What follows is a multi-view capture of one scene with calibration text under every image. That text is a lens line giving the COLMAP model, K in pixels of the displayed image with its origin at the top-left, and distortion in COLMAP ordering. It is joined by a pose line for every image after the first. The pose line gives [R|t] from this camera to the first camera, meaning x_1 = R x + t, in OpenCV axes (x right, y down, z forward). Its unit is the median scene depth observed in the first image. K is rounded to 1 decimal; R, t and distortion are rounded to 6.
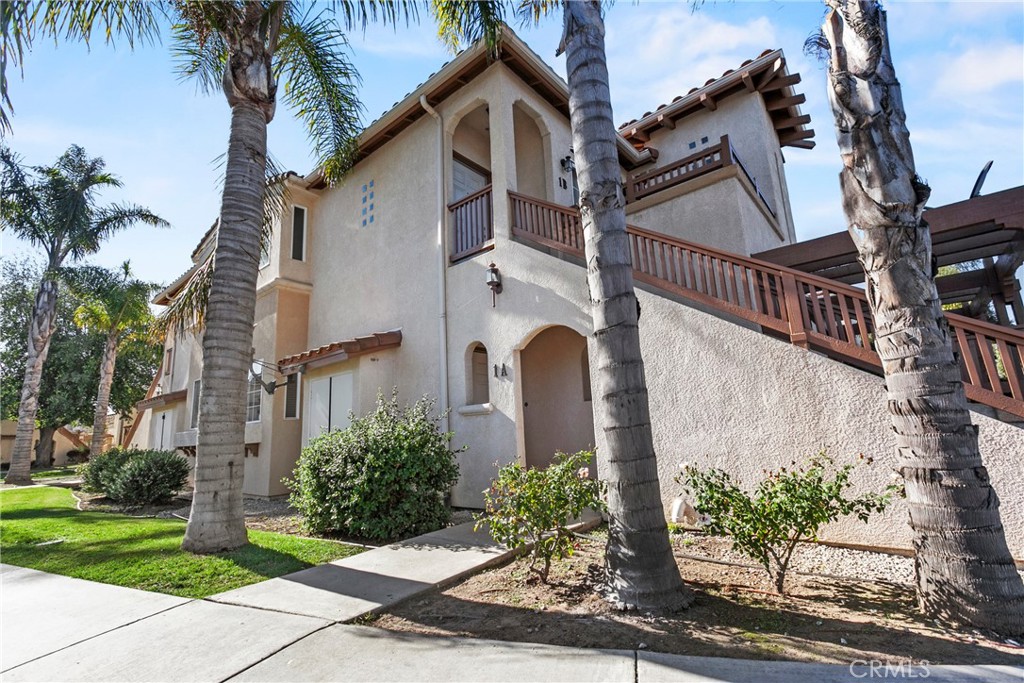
lens RADIAL K [[460.7, 0, 513.6], [0, 460.7, 339.9], [0, 0, 1]] dist [0.001340, 0.000099]
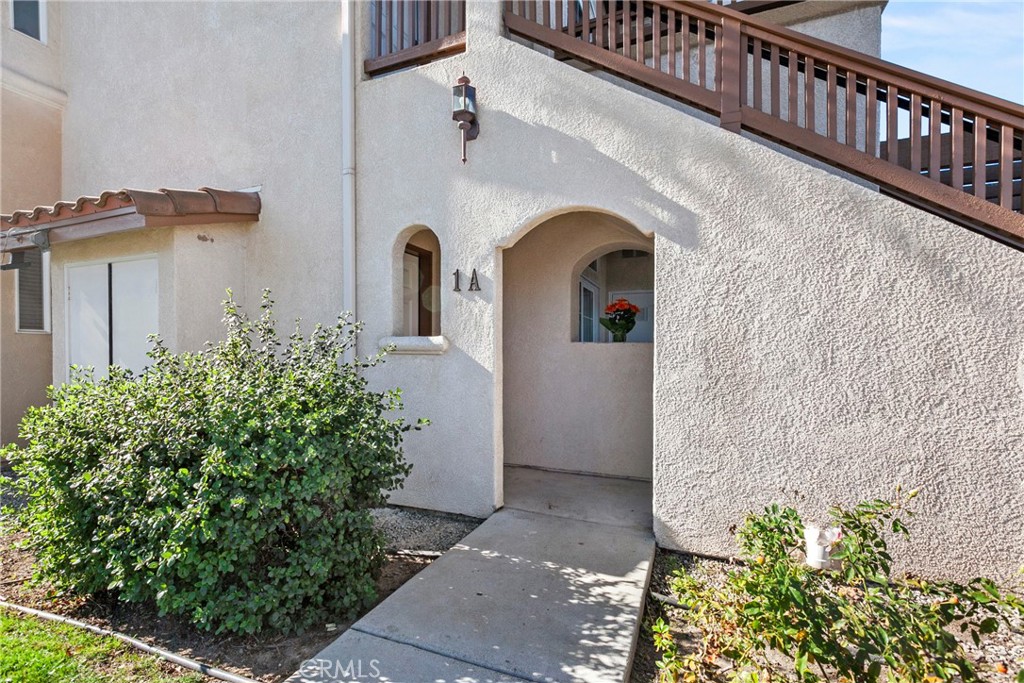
lens RADIAL K [[460.7, 0, 509.2], [0, 460.7, 363.0], [0, 0, 1]] dist [0.001340, 0.000099]
pose [[0.947888, 0.051747, 0.314372, -0.152916], [-0.114963, 0.975798, 0.186016, 0.053340], [-0.297138, -0.212463, 0.930897, 0.434046]]
